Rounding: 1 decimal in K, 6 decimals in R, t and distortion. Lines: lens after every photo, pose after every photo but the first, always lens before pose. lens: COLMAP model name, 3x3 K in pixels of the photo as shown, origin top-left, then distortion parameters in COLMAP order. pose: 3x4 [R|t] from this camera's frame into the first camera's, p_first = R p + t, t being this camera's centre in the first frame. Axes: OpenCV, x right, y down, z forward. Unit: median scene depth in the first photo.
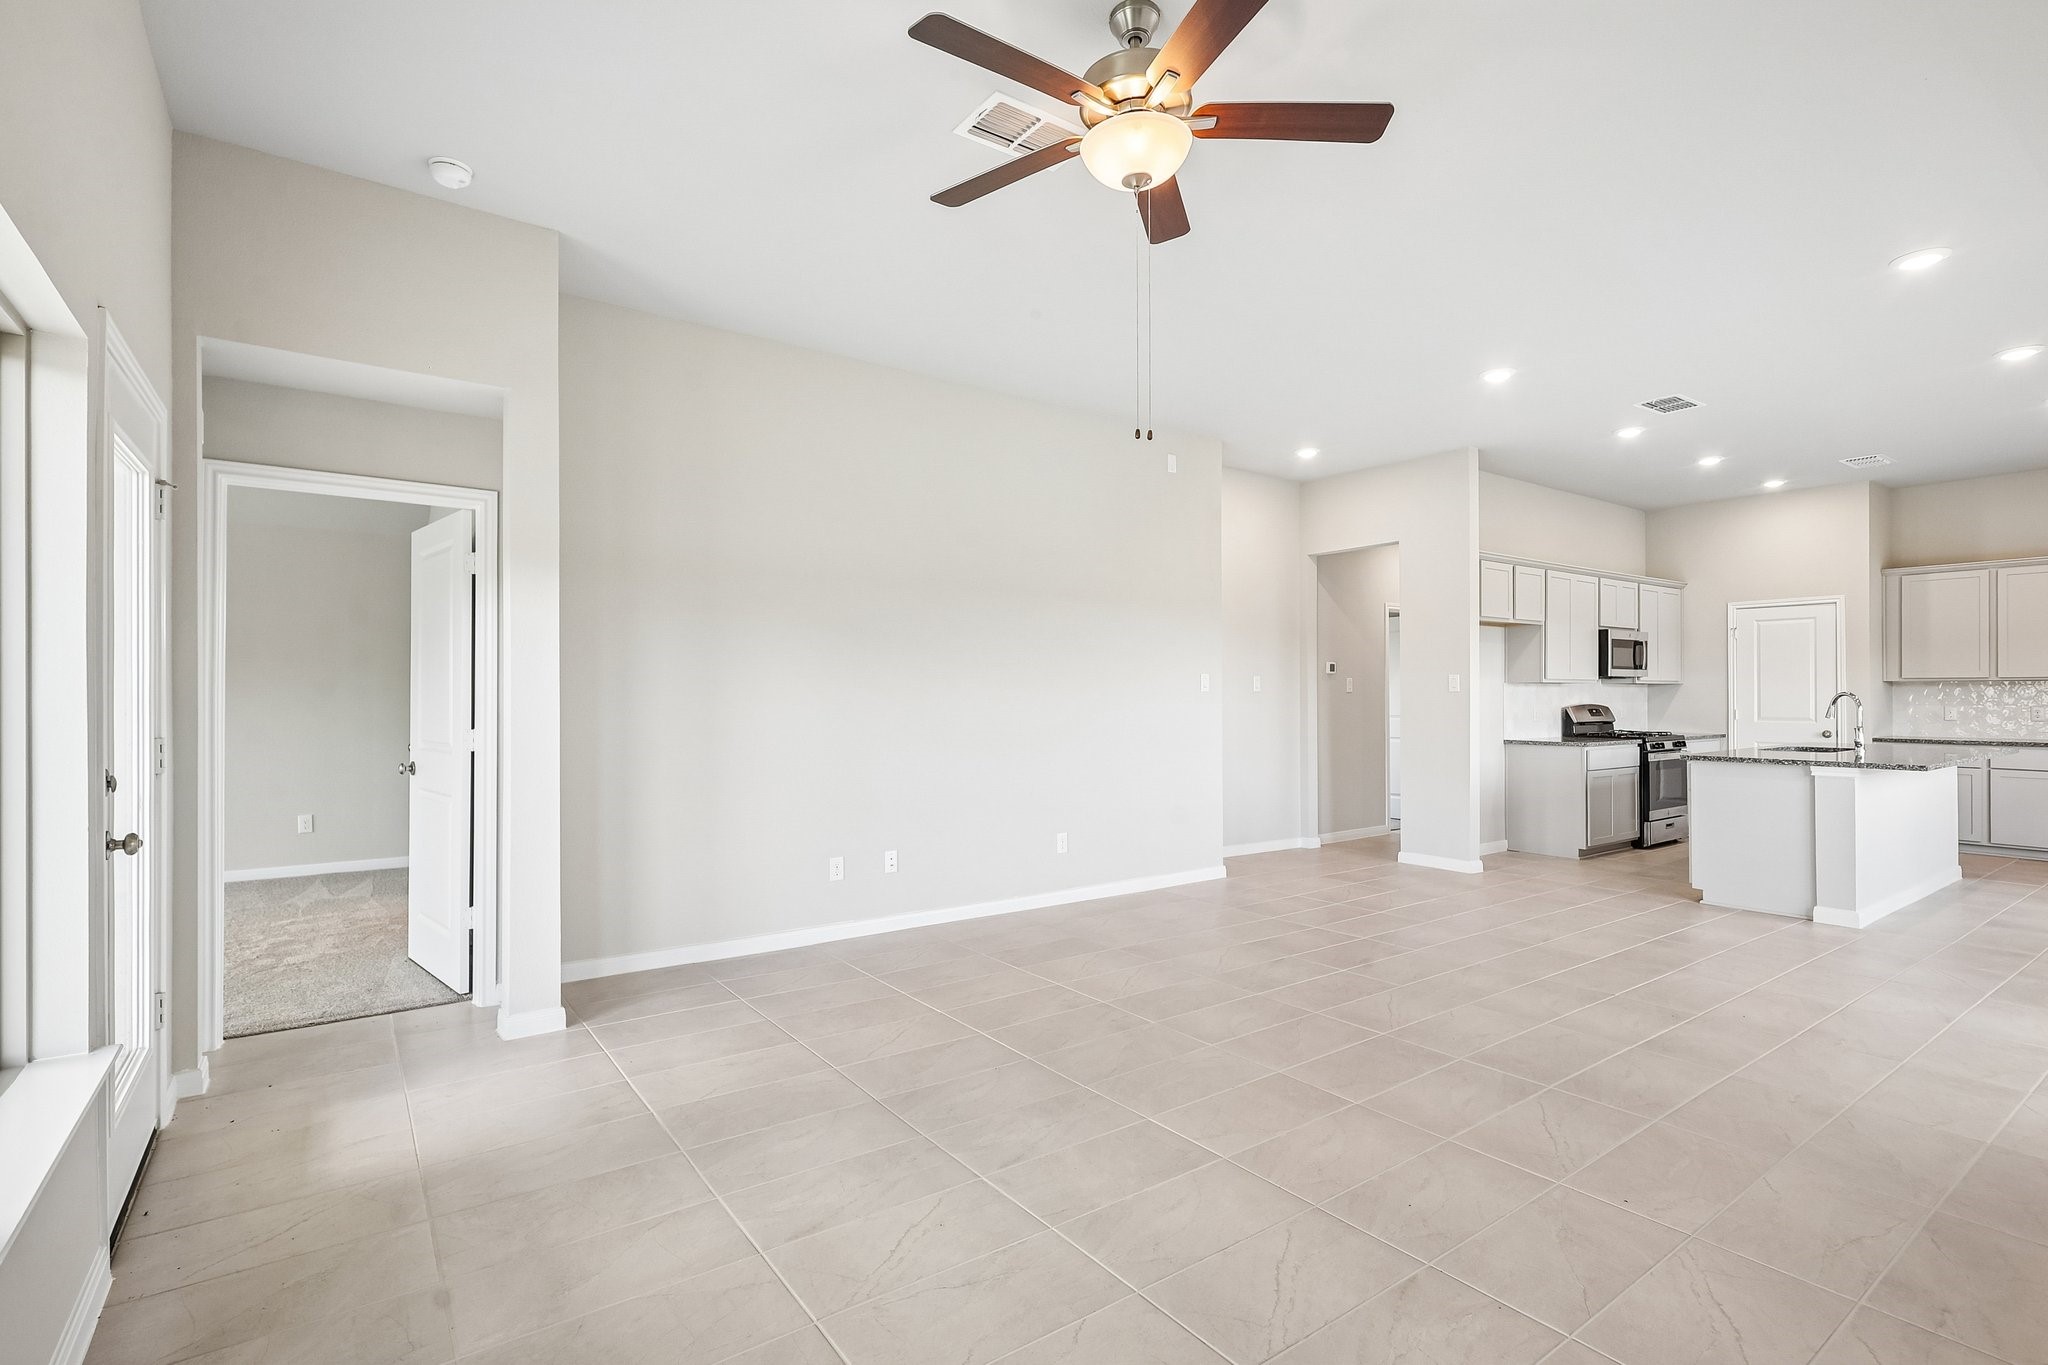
lens RADIAL K [[973.1, 0, 1000.1], [0, 973.1, 692.3], [0, 0, 1]] dist [-0.005800, 0.002859]
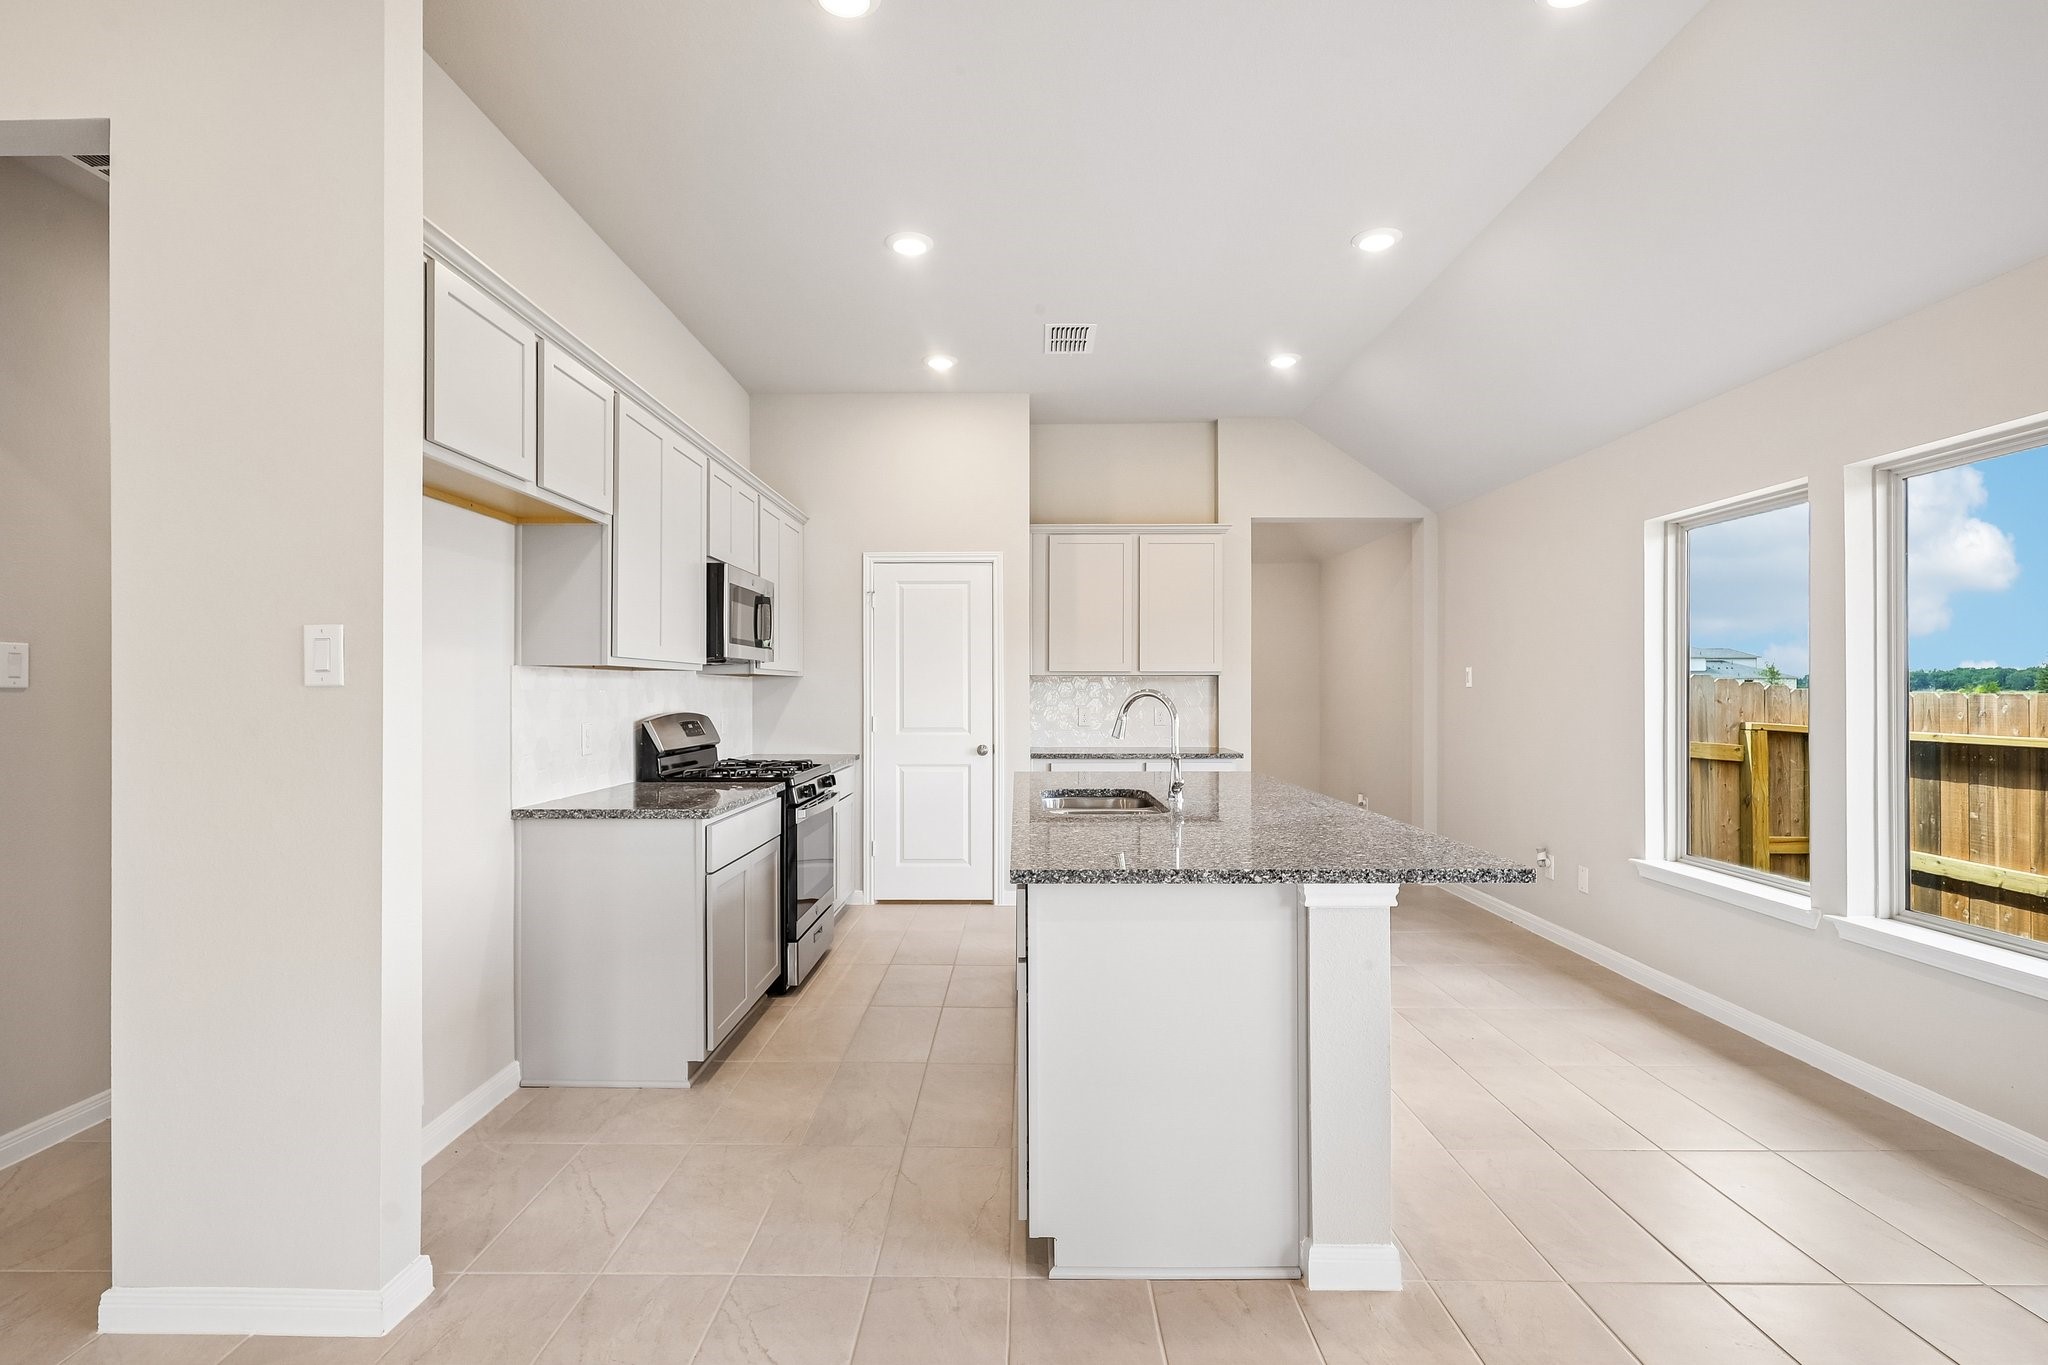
lens RADIAL K [[973.1, 0, 1029.4], [0, 973.1, 686.4], [0, 0, 1]] dist [-0.005800, 0.002859]
pose [[0.576231, 0.004150, 0.817276, 0.308263], [-0.001289, 0.999990, -0.004169, 0.000193], [-0.817286, 0.001349, 0.576231, 0.583623]]
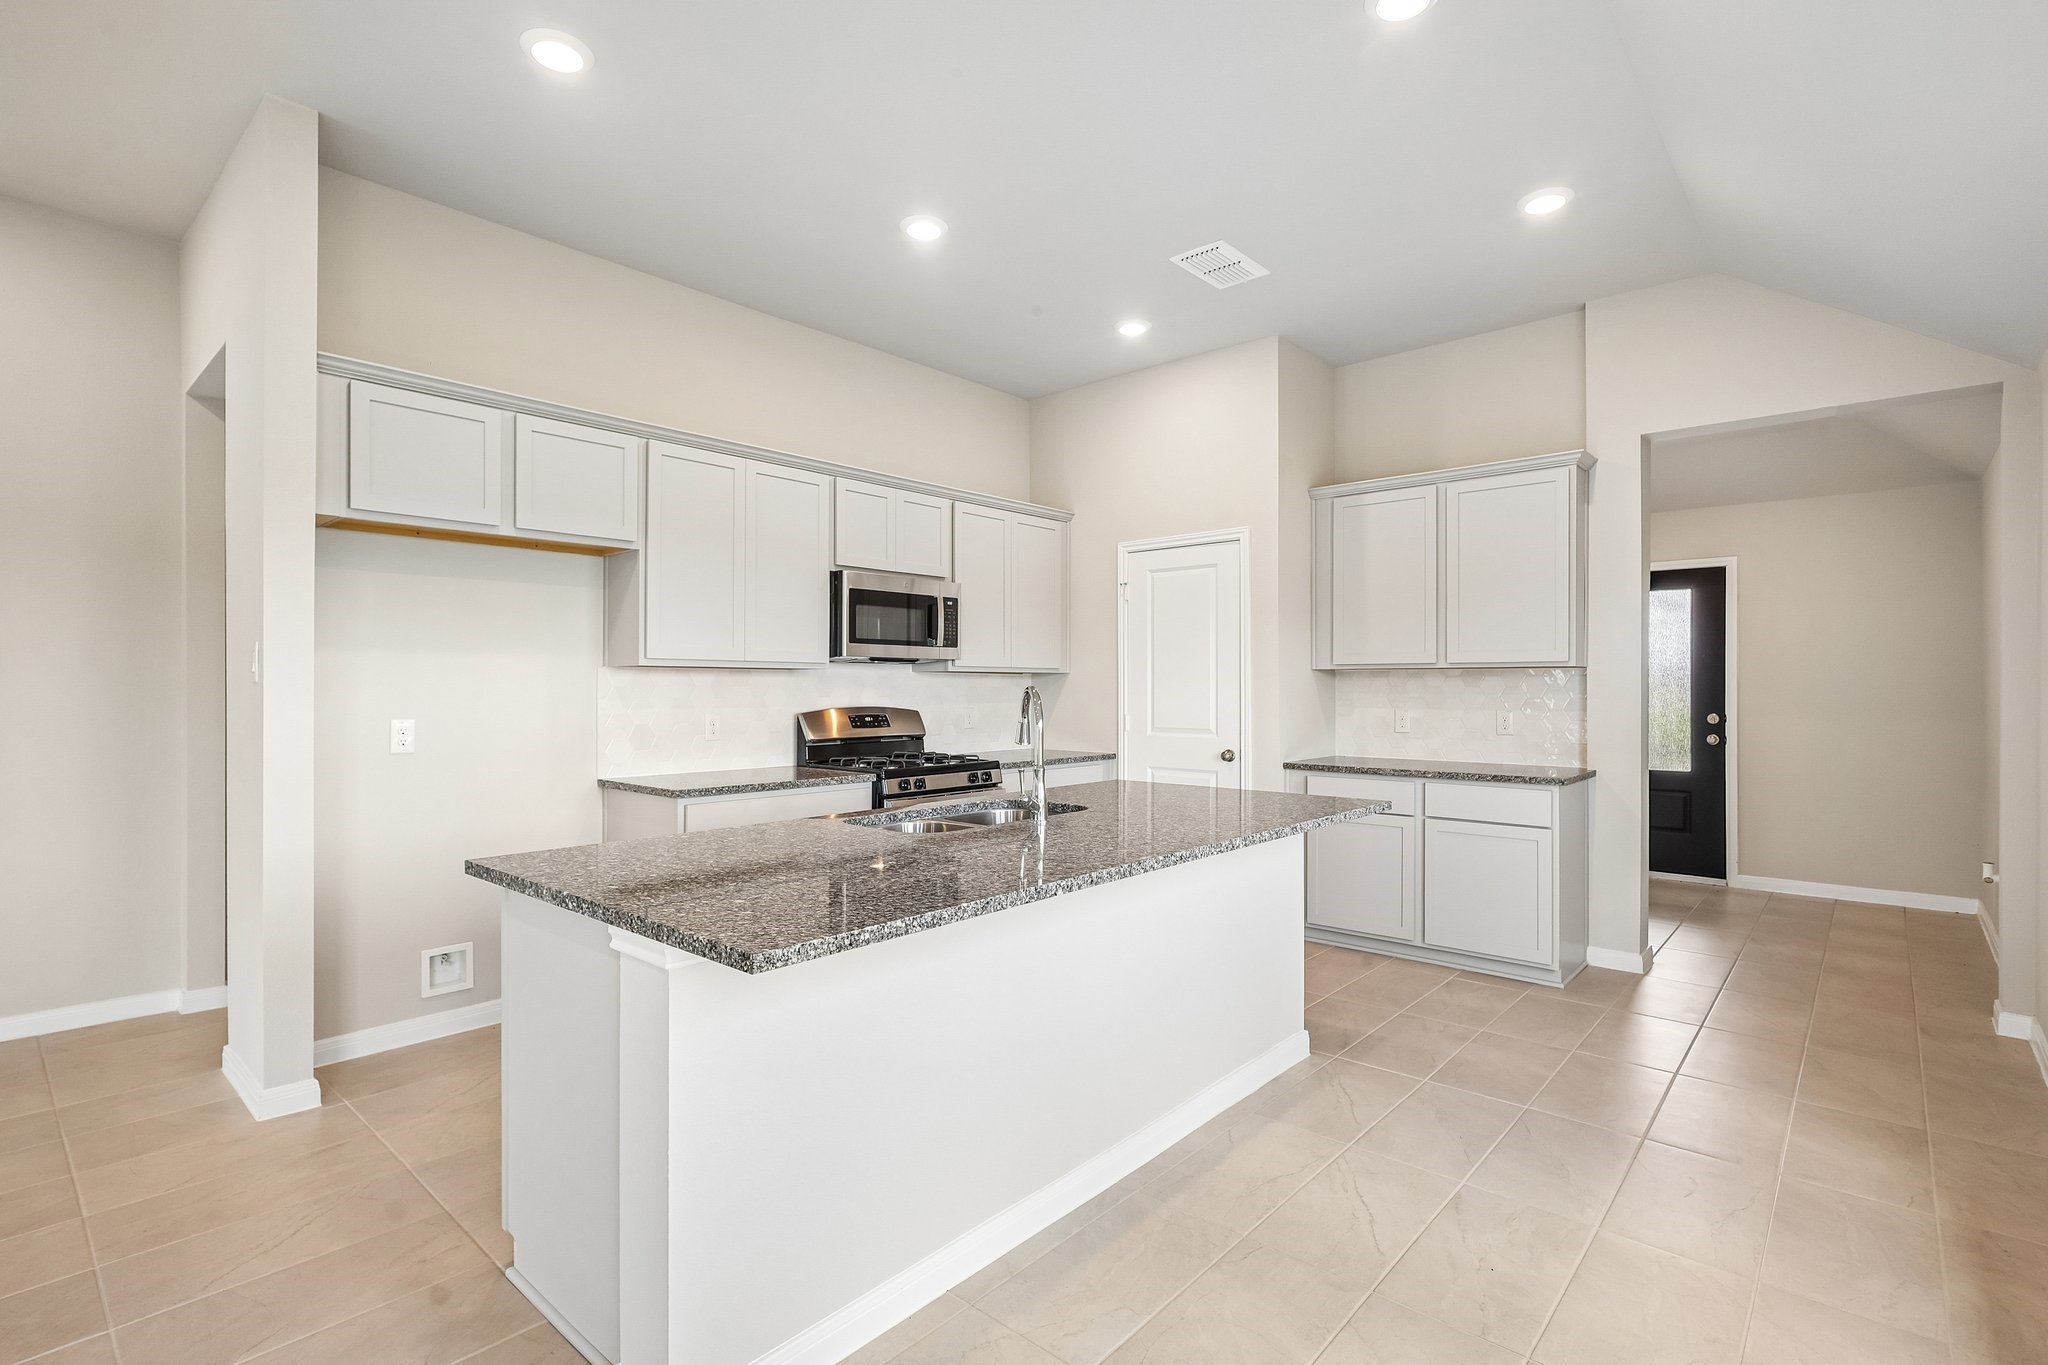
lens RADIAL K [[973.1, 0, 1023.5], [0, 973.1, 687.3], [0, 0, 1]] dist [-0.005800, 0.002859]
pose [[0.974217, 0.002496, 0.225601, 0.602046], [-0.002717, 0.999996, 0.000667, 0.000025], [-0.225599, -0.001263, 0.974219, 0.445248]]
